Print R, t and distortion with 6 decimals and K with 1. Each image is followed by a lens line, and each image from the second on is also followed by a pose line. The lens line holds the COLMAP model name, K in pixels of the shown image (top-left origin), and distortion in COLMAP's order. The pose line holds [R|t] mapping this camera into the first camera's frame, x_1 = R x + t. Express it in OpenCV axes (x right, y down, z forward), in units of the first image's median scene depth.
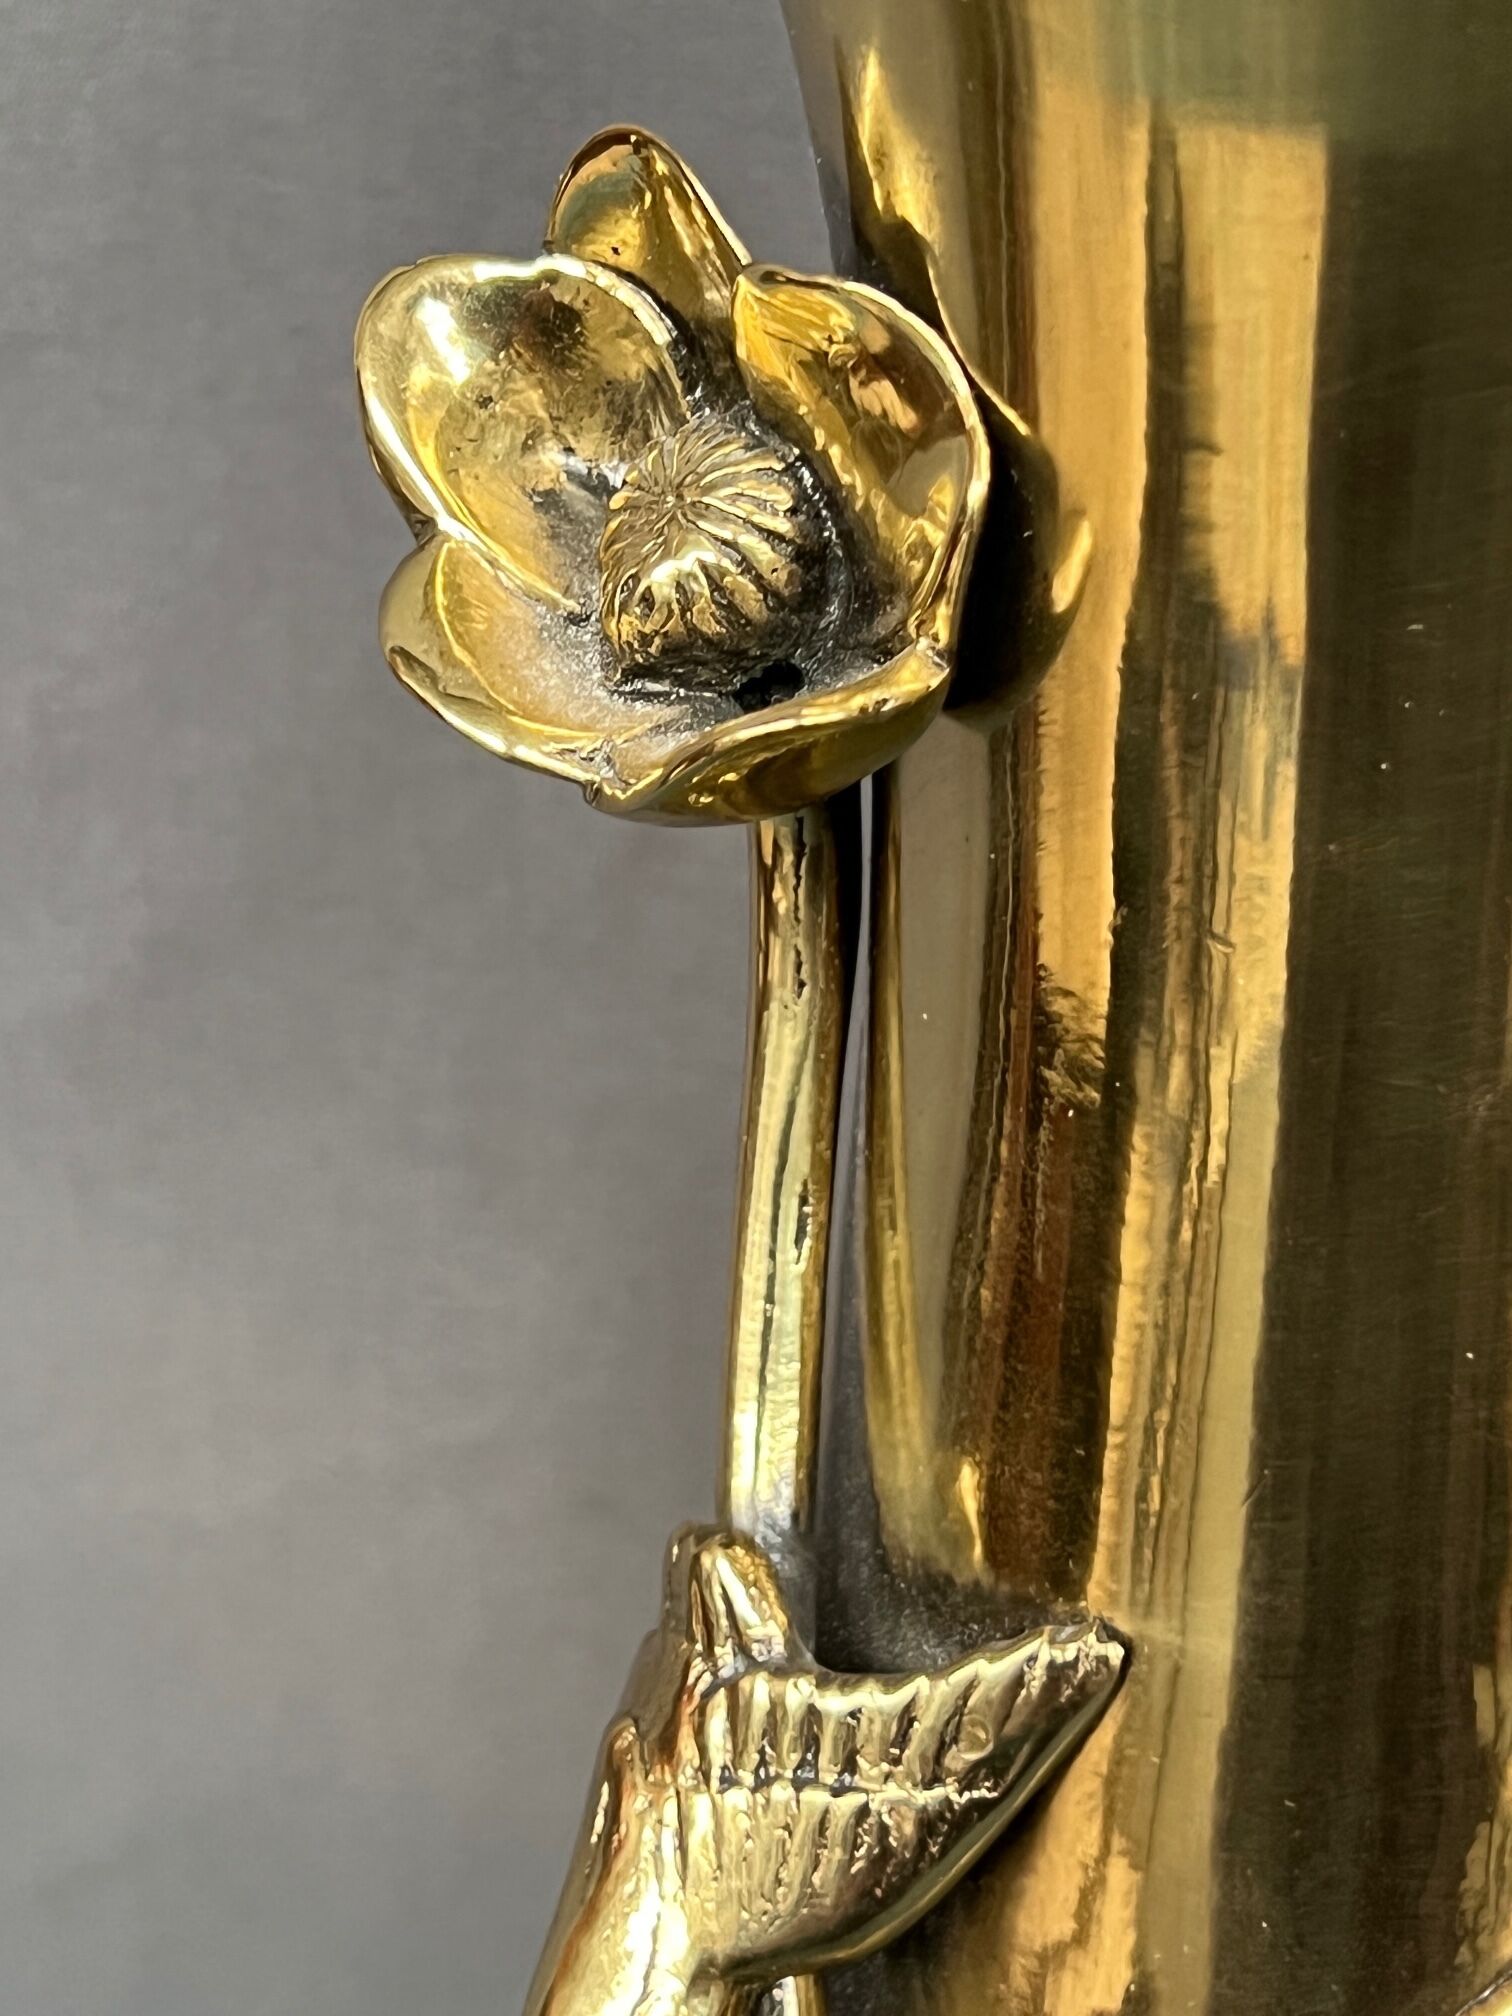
lens RADIAL K [[3563.9, 0, 756.0], [0, 3563.9, 1008.0], [0, 0, 1]] dist [-0.018298, -0.276702]
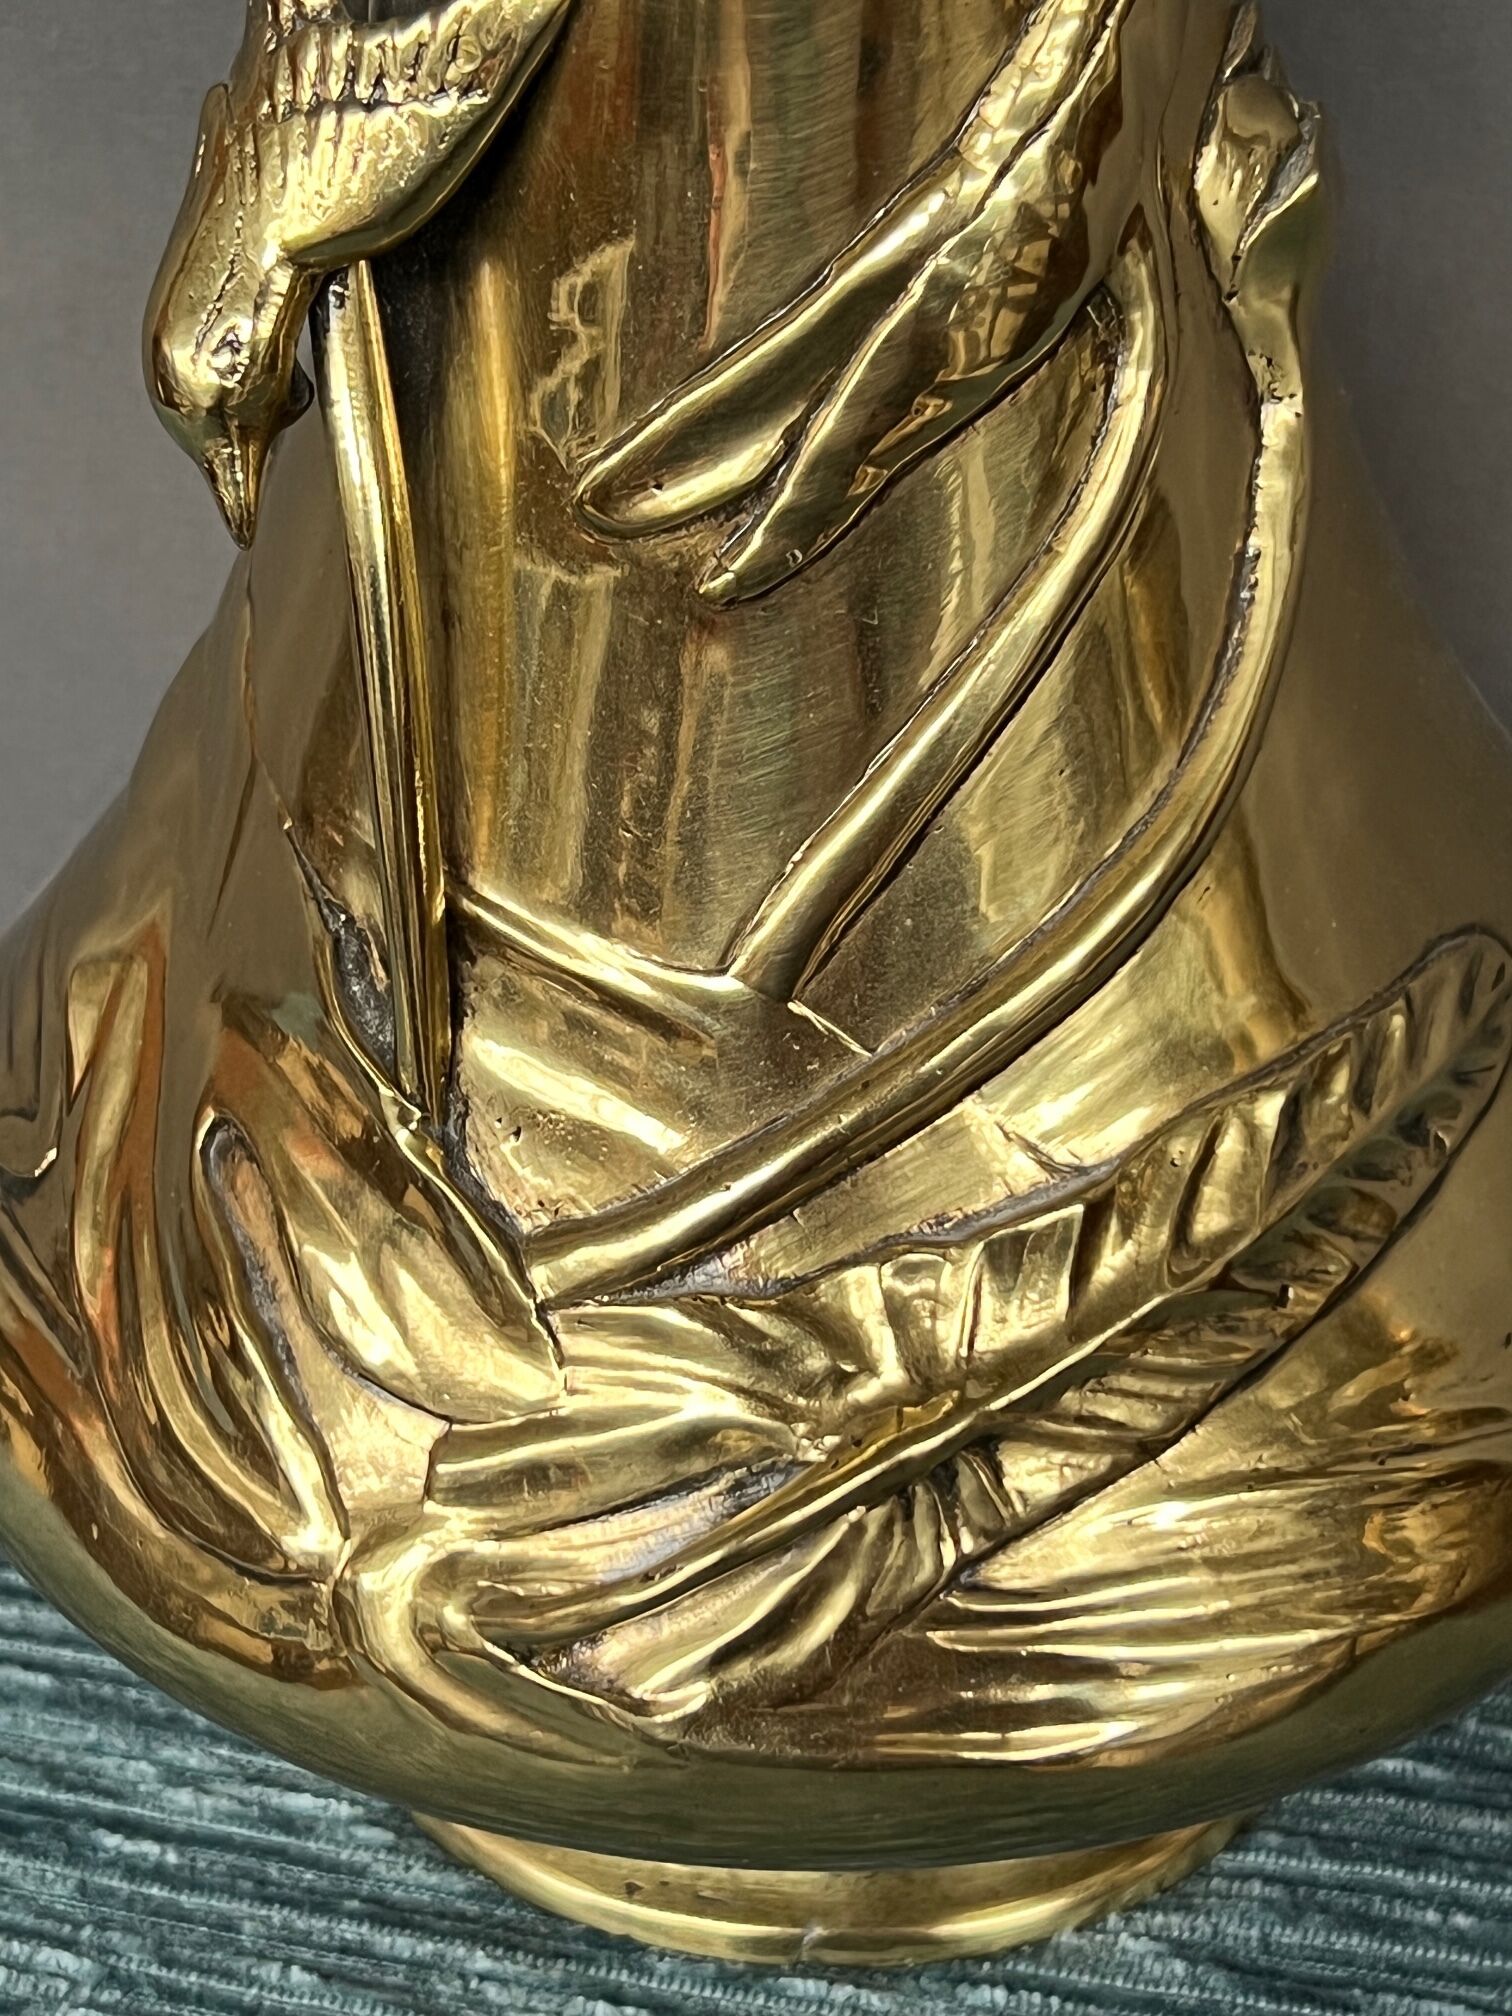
lens RADIAL K [[3478.9, 0, 756.0], [0, 3478.9, 1008.0], [0, 0, 1]] dist [0.031671, -0.054283]
pose [[0.999723, -0.010950, -0.020835, 0.189607], [0.013872, 0.989232, 0.145699, 0.366467], [0.019015, -0.145948, 0.989110, -0.306085]]
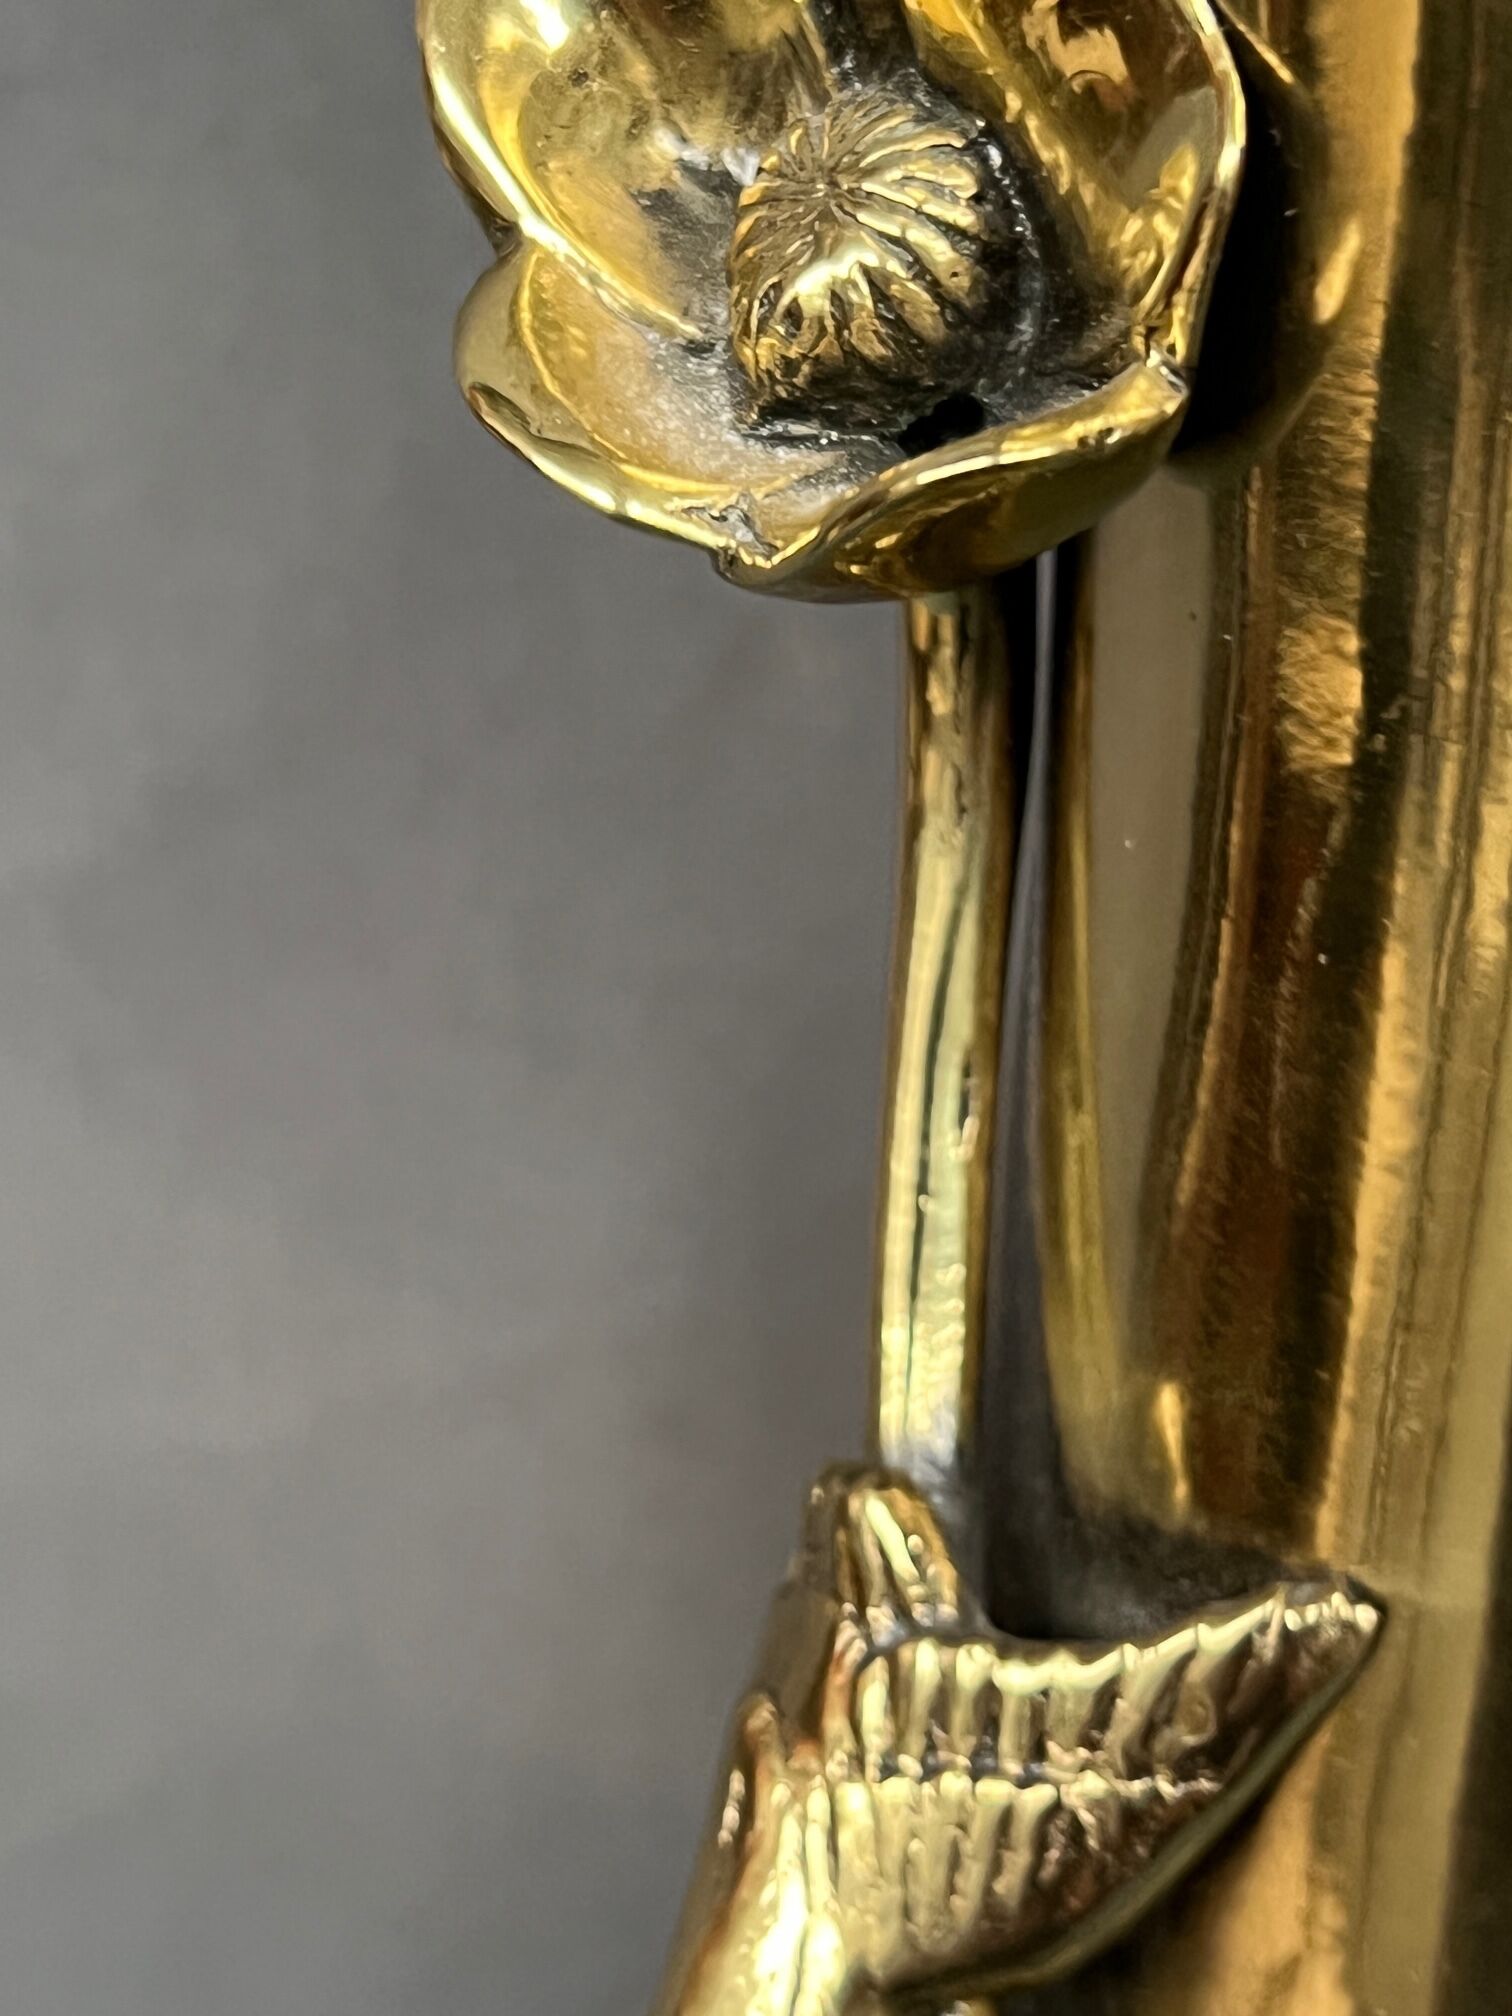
lens RADIAL K [[3657.8, 0, 754.0], [0, 3657.8, 1168.6], [0, 0, 1]] dist [0.012350, -0.557670]
pose [[0.999937, -0.009228, -0.006451, -0.033649], [0.009695, 0.997016, 0.076582, 0.011791], [0.005725, -0.076639, 0.997042, 0.163739]]
